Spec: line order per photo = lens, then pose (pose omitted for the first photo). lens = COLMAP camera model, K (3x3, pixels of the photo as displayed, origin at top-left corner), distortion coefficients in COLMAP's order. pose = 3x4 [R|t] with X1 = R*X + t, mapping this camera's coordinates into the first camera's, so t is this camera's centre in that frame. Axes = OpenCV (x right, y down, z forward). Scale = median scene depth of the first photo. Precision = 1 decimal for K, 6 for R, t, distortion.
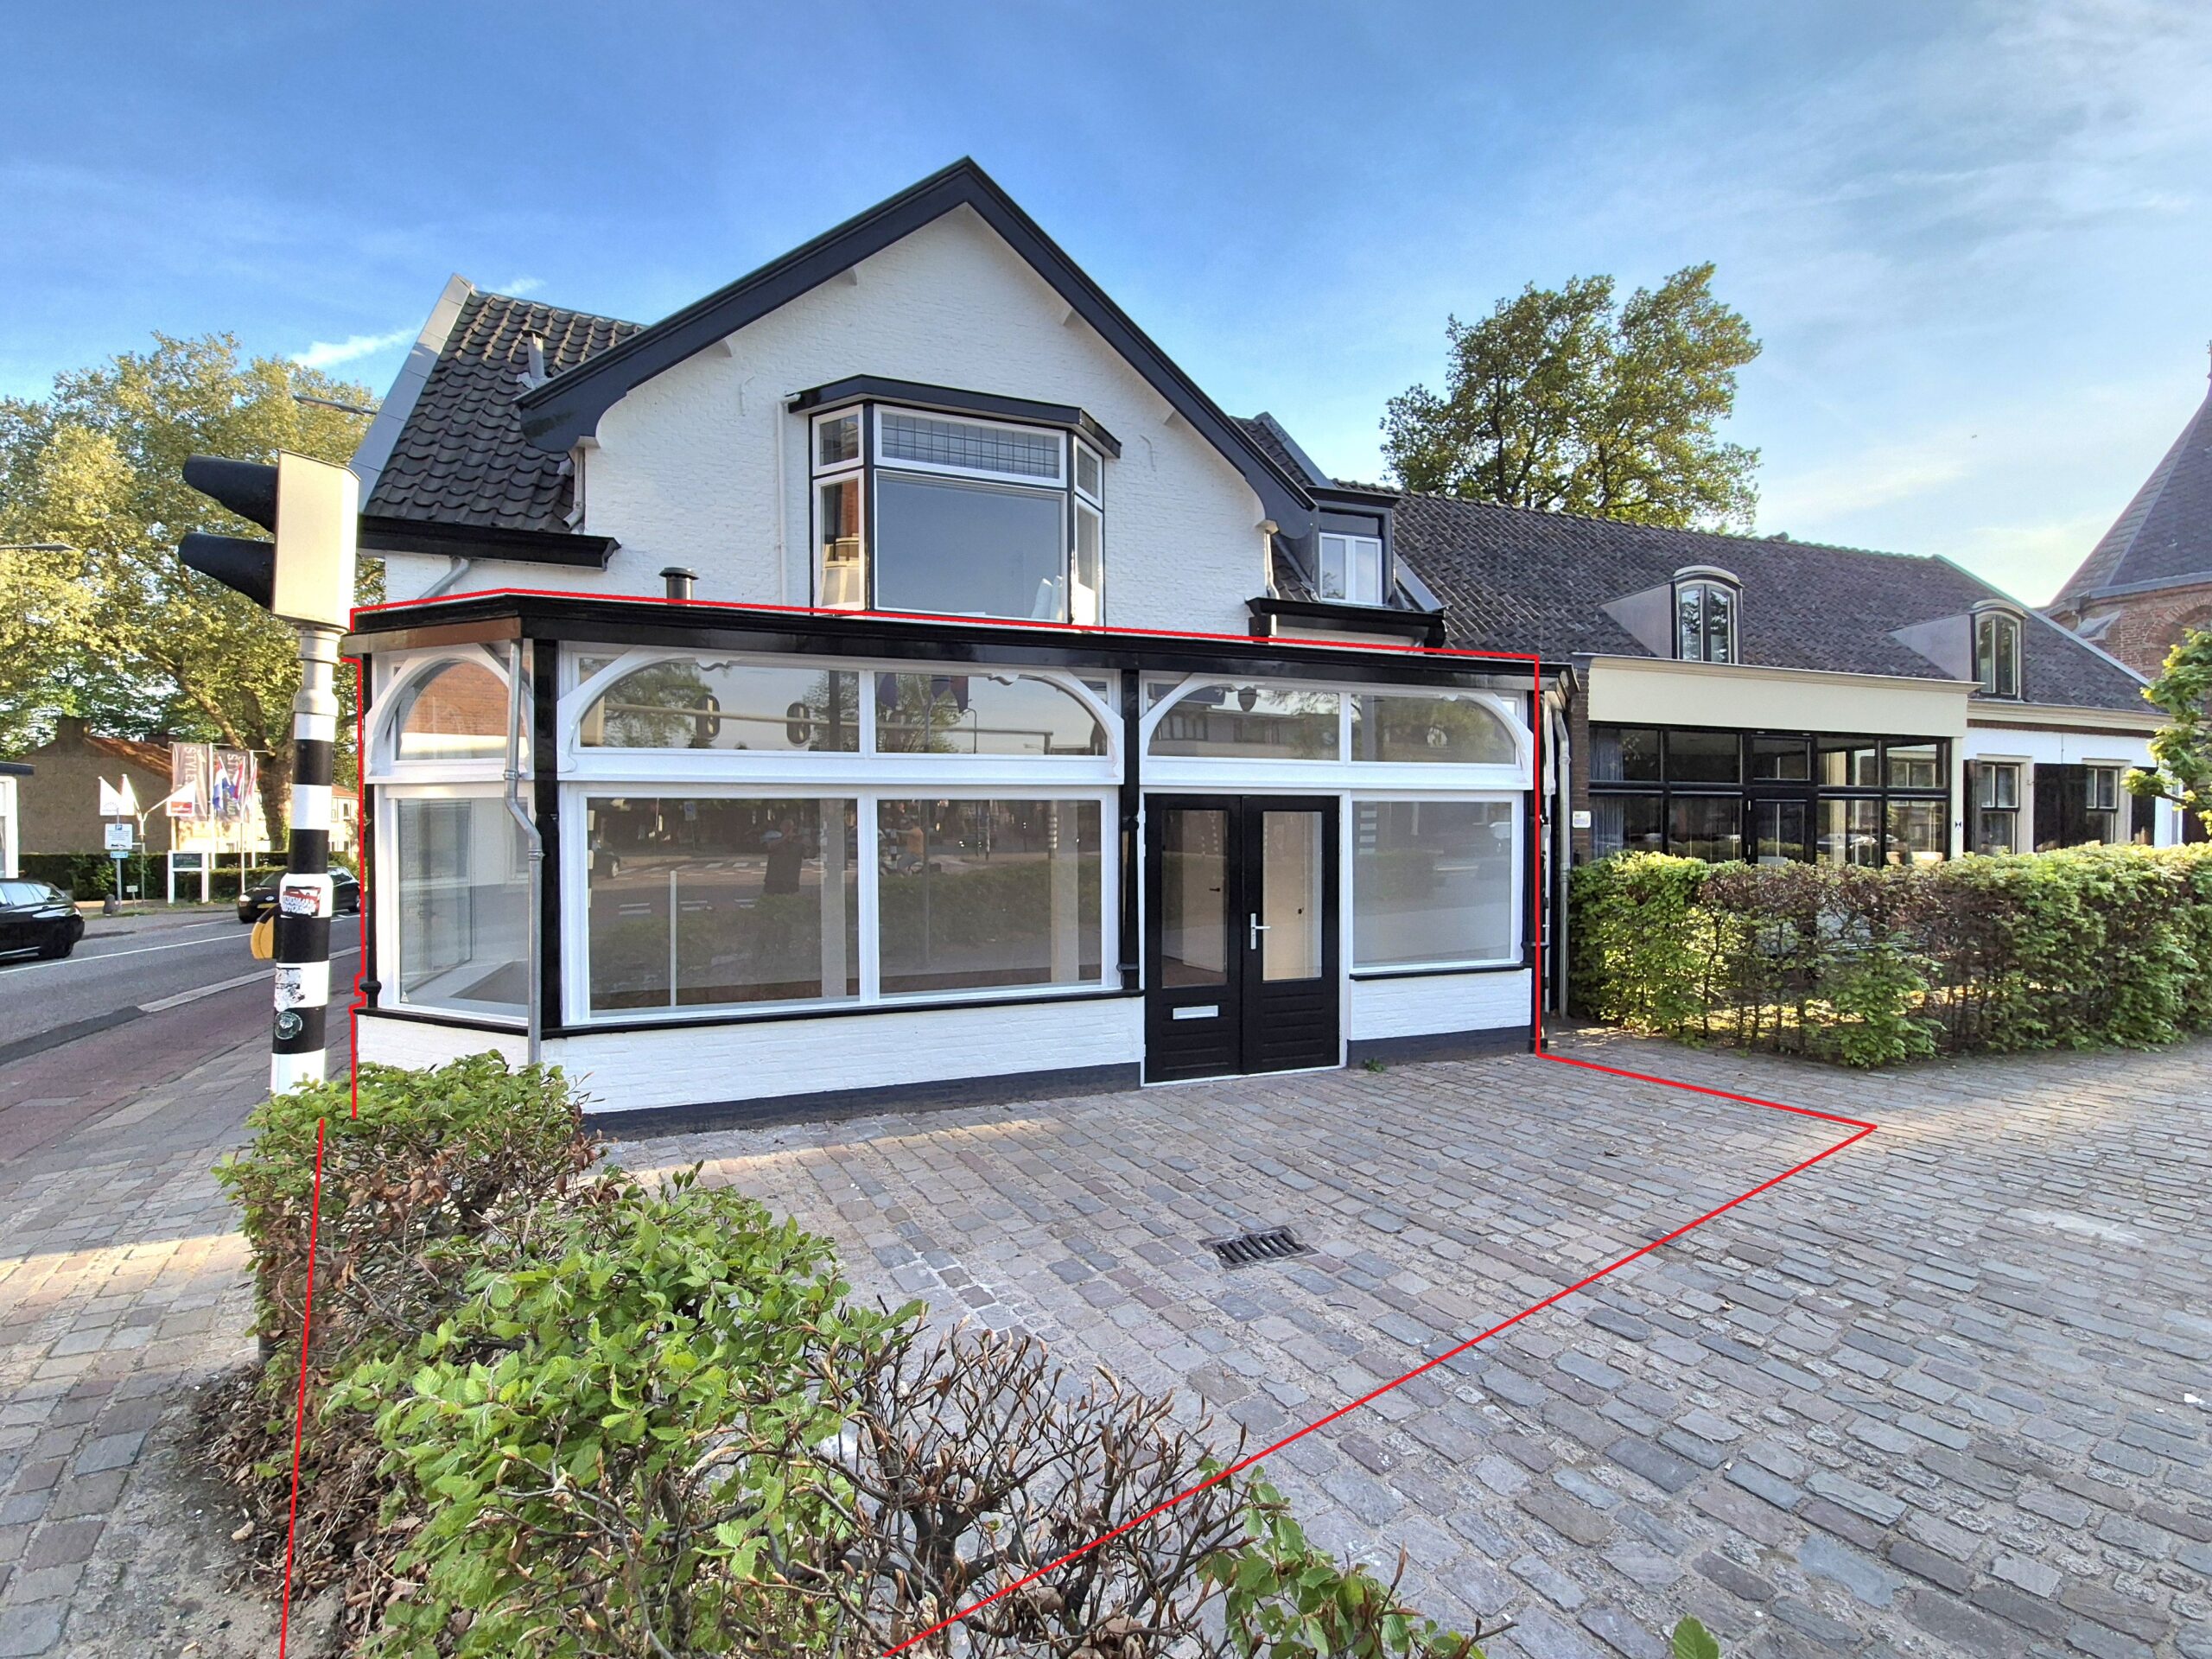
lens RADIAL K [[905.7, 0, 1106.0], [0, 905.7, 829.5], [0, 0, 1]] dist [0.012811, -0.009640]
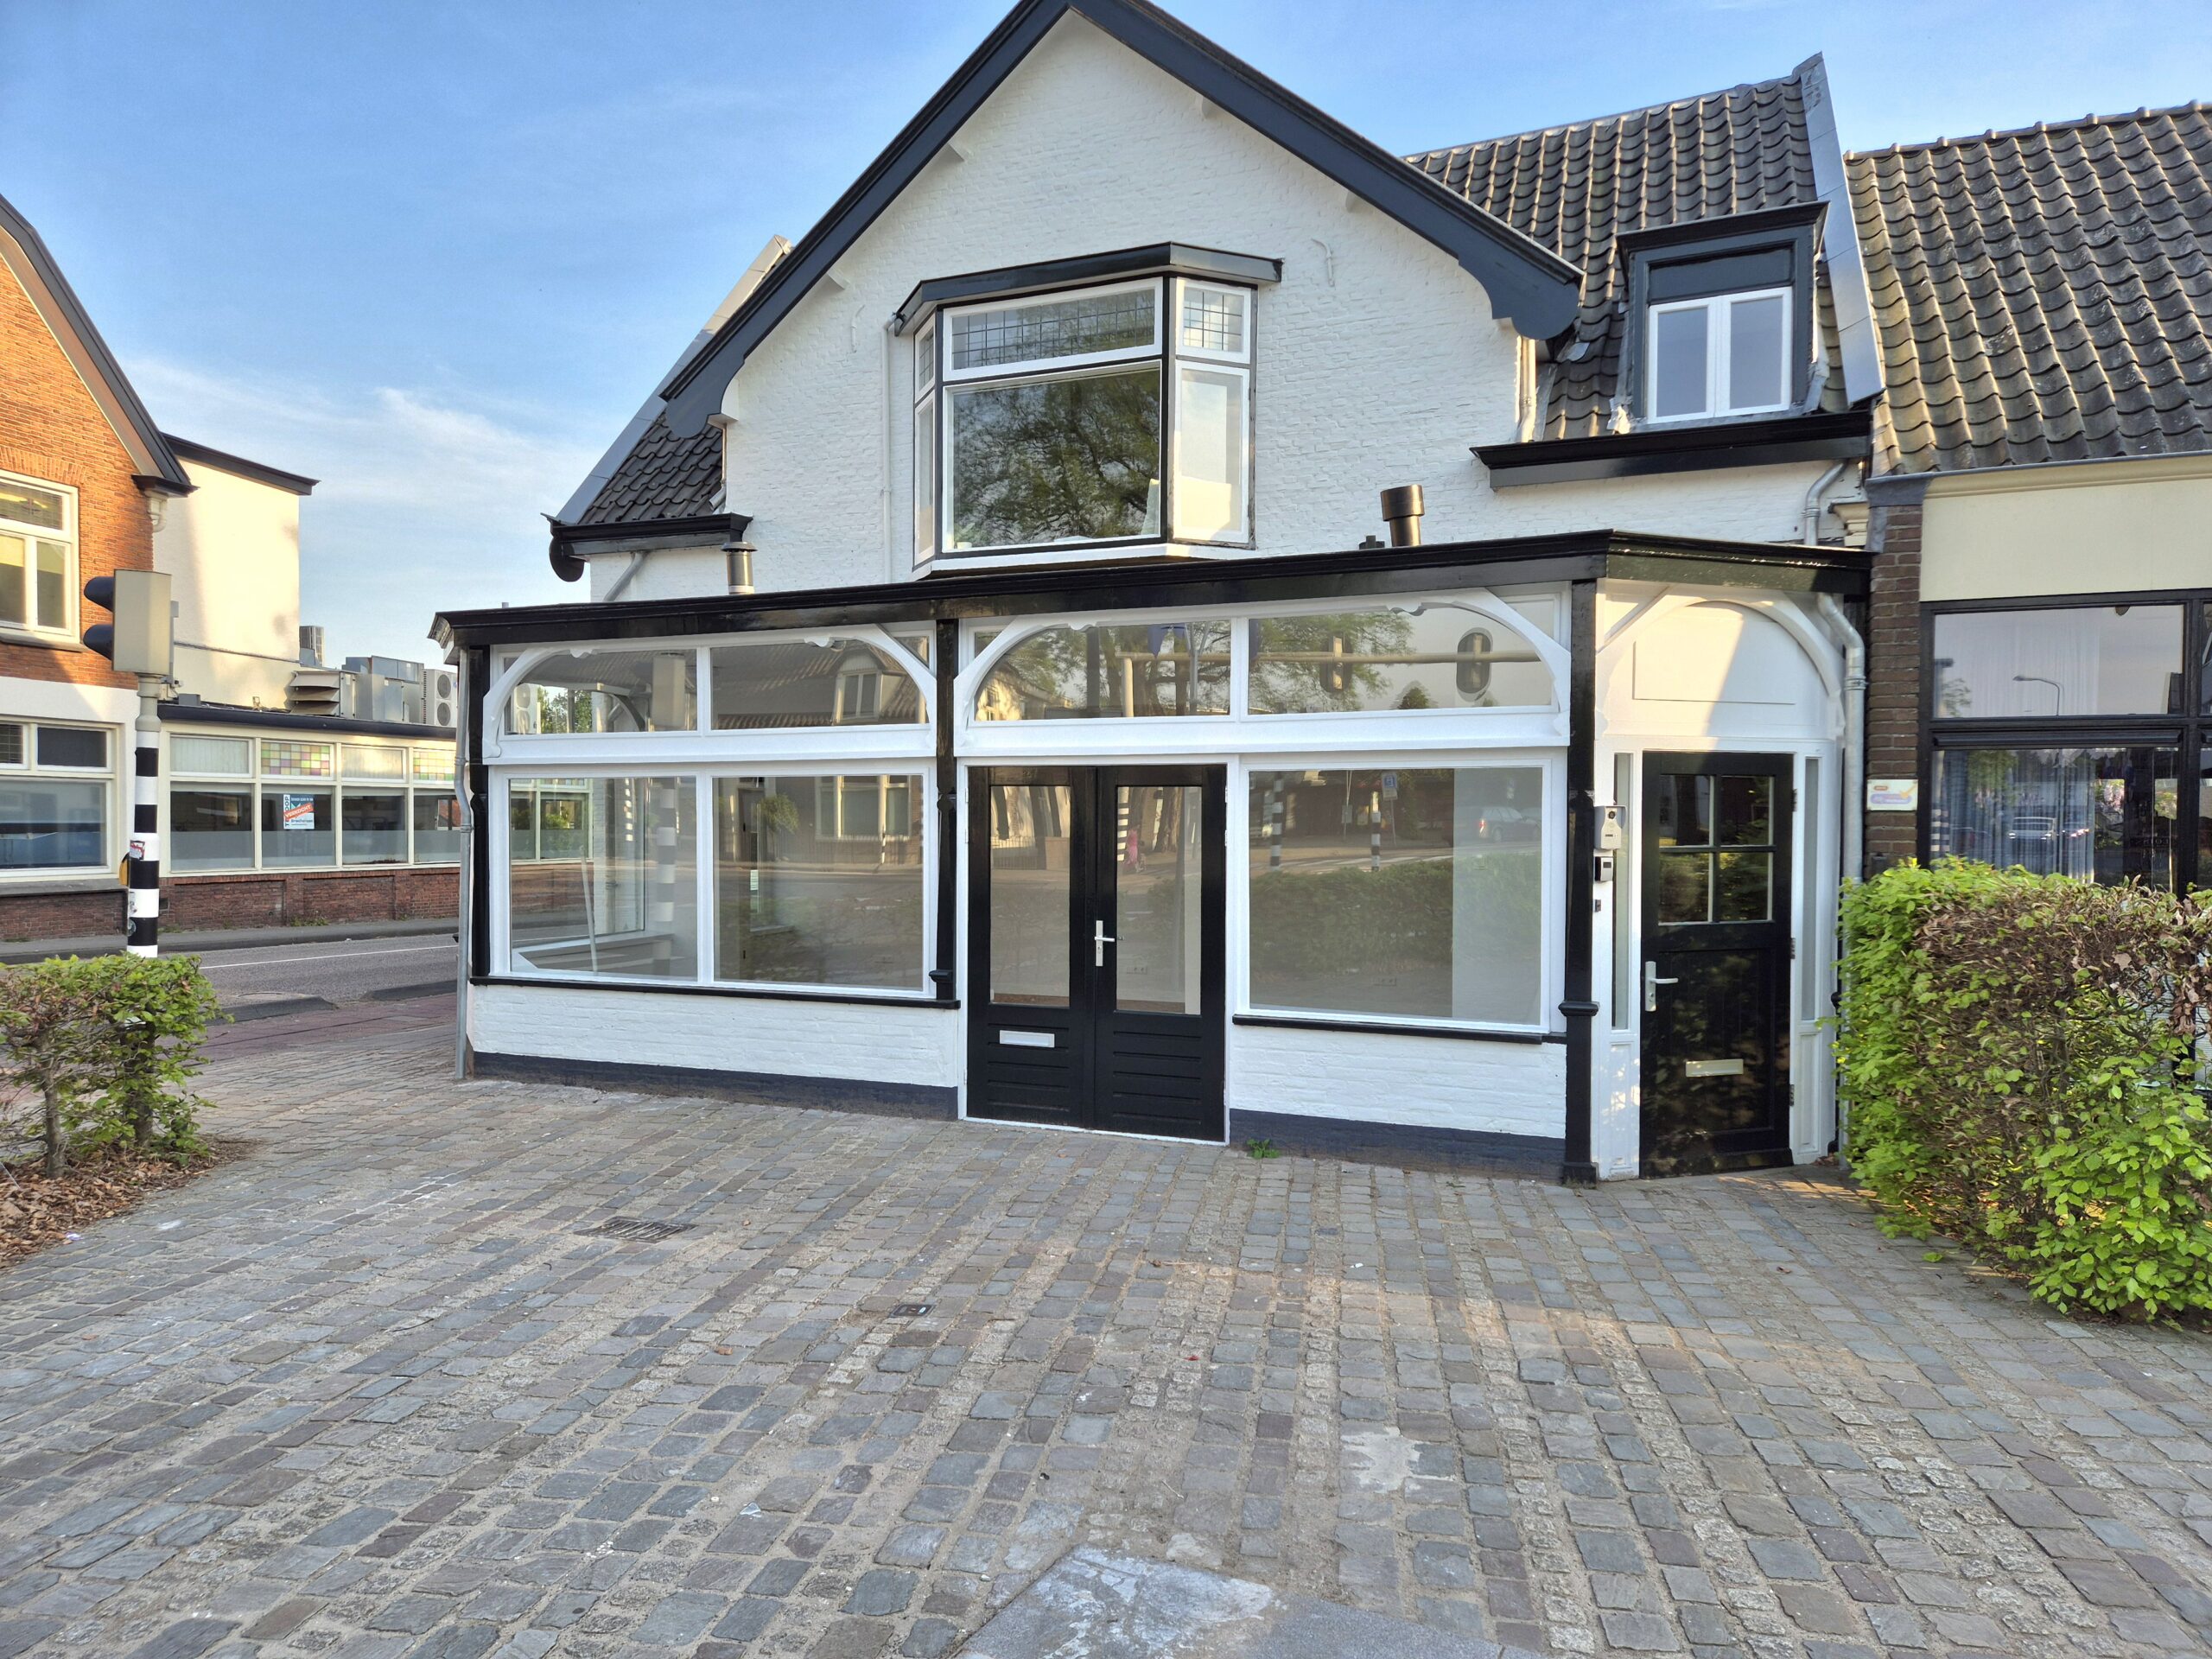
lens RADIAL K [[1455.6, 0, 1118.8], [0, 1455.6, 830.8], [0, 0, 1]] dist [0.070755, -0.058829]
pose [[0.753684, 0.014423, -0.657079, 0.987210], [-0.006673, 0.999876, 0.014293, -0.000580], [0.657204, -0.006388, 0.753686, 0.084547]]
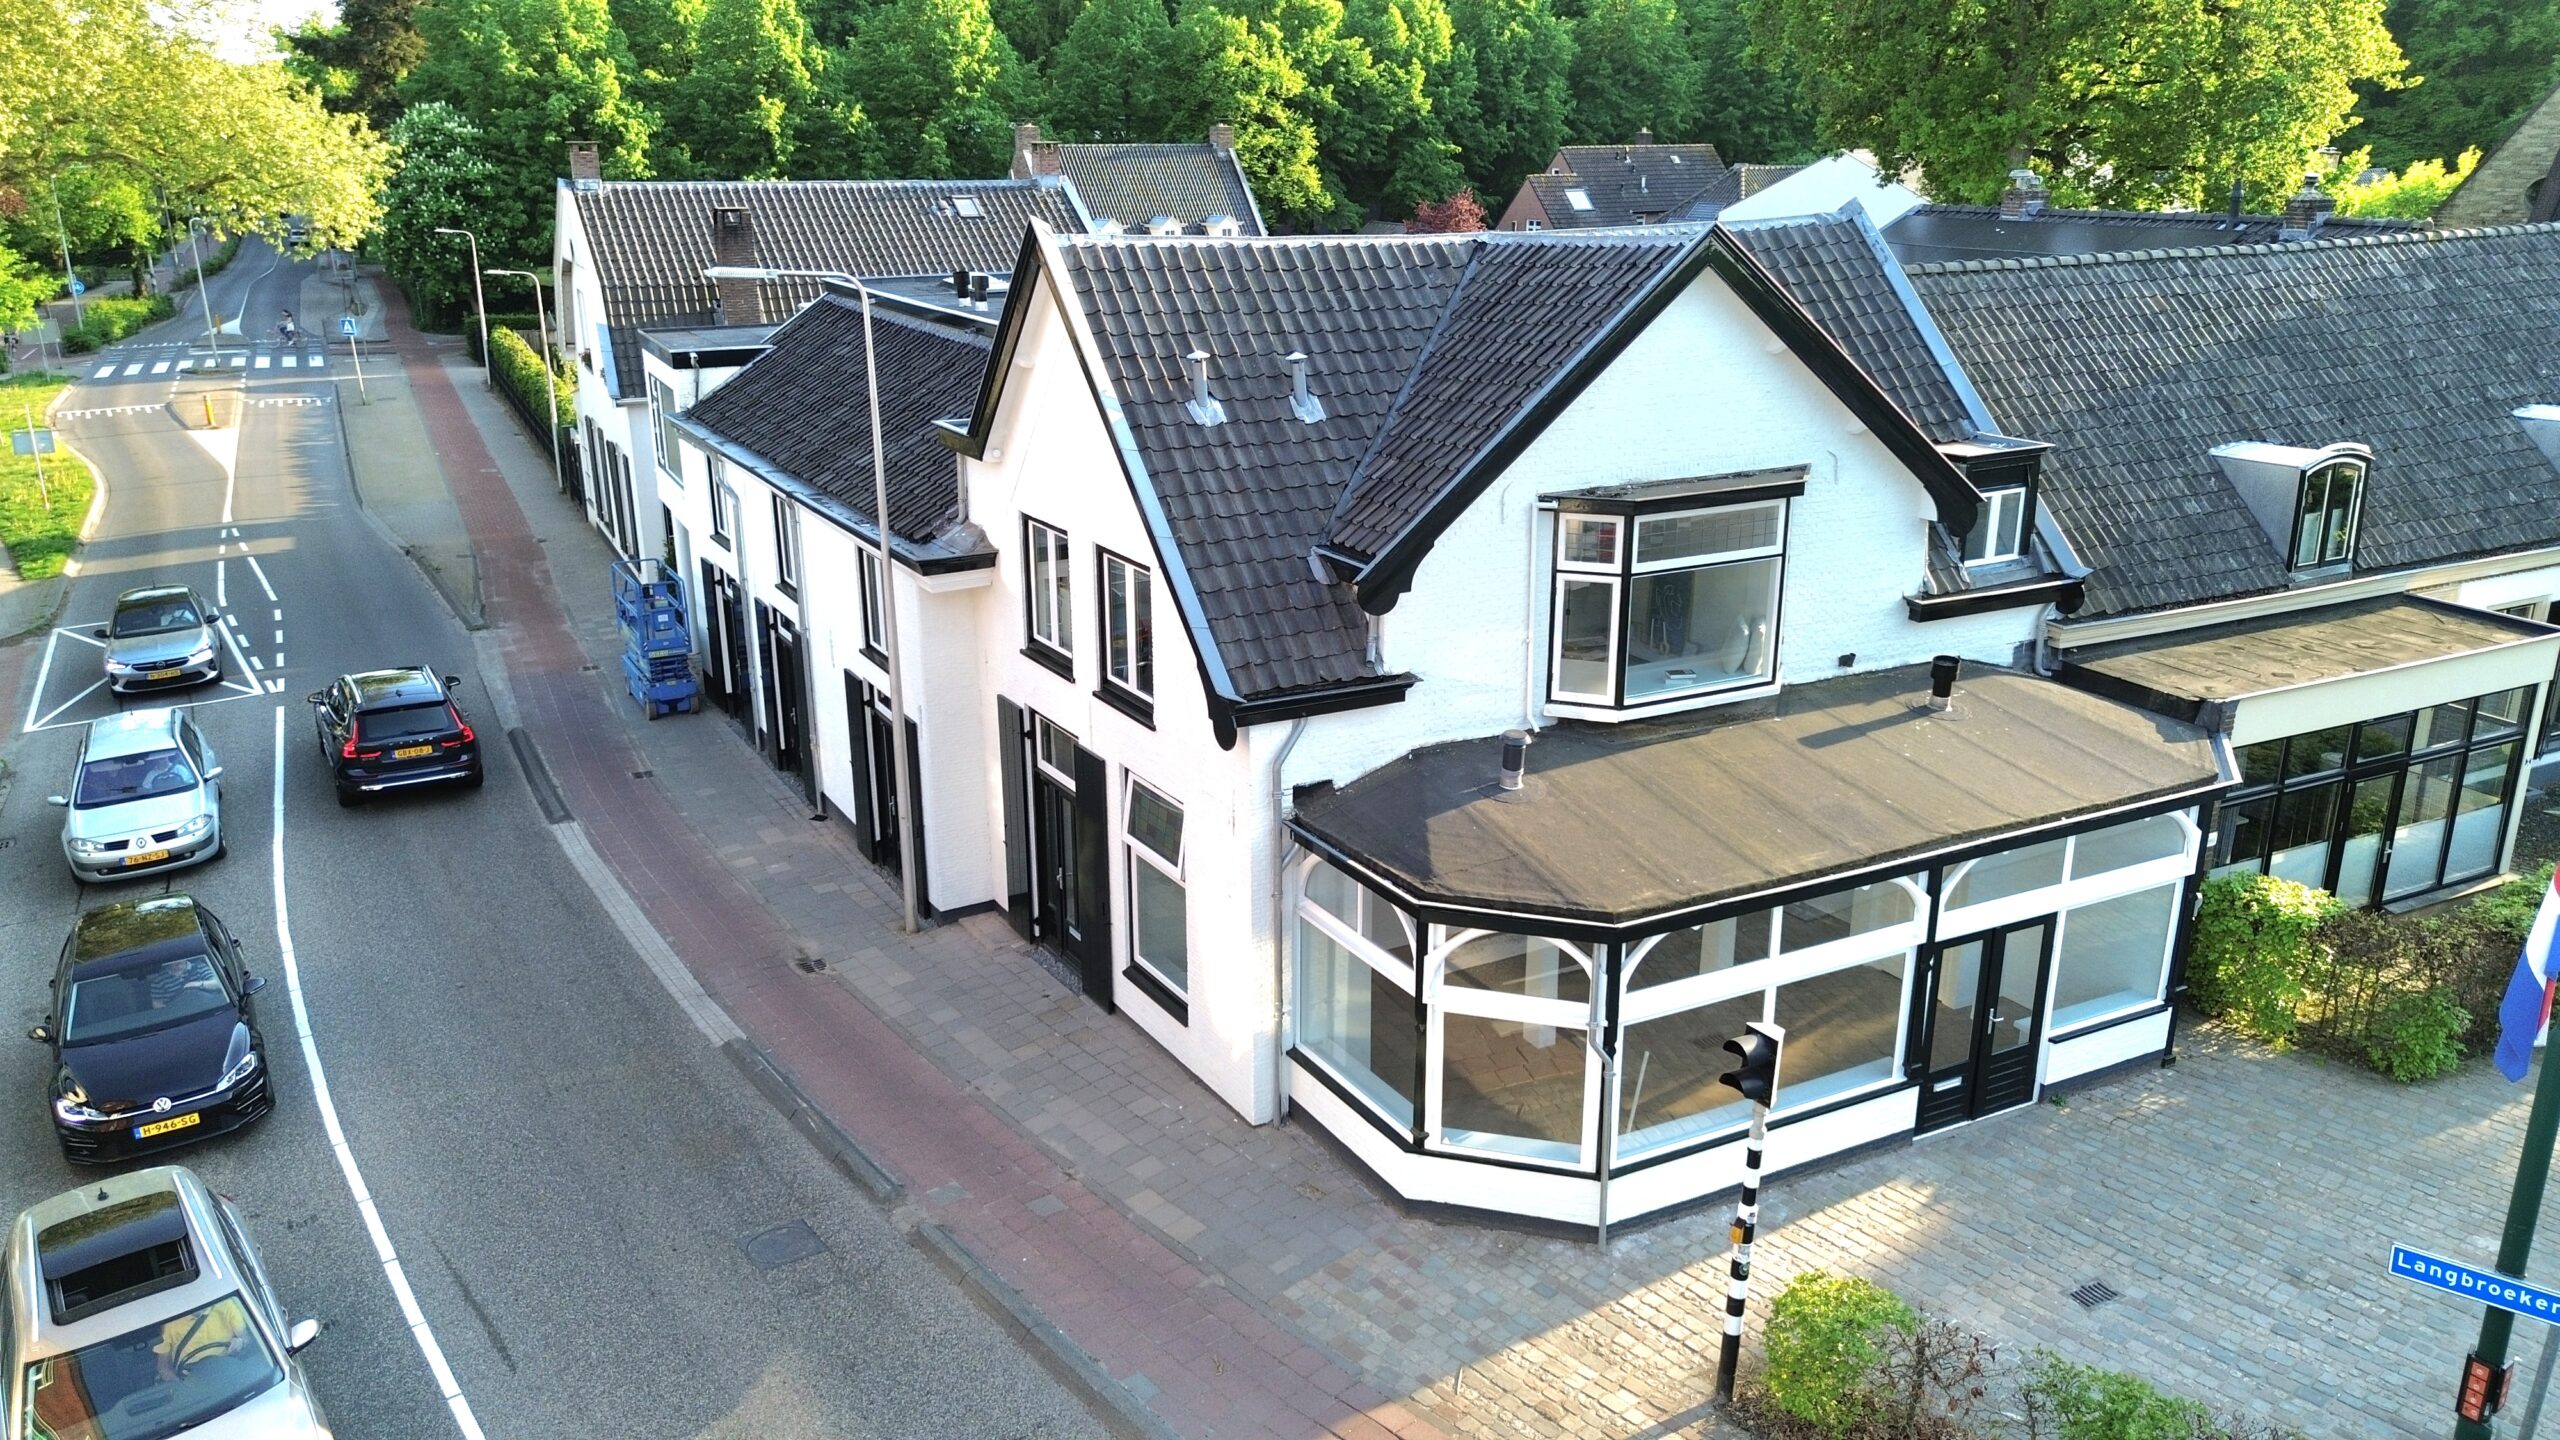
lens RADIAL K [[1786.2, 0, 1297.2], [0, 1786.2, 688.6], [0, 0, 1]] dist [0.063629, -0.055290]
pose [[0.990009, -0.038662, 0.135602, -1.159670], [-0.002342, 0.957036, 0.289961, -1.096879], [-0.140986, -0.287382, 0.947383, -1.175685]]
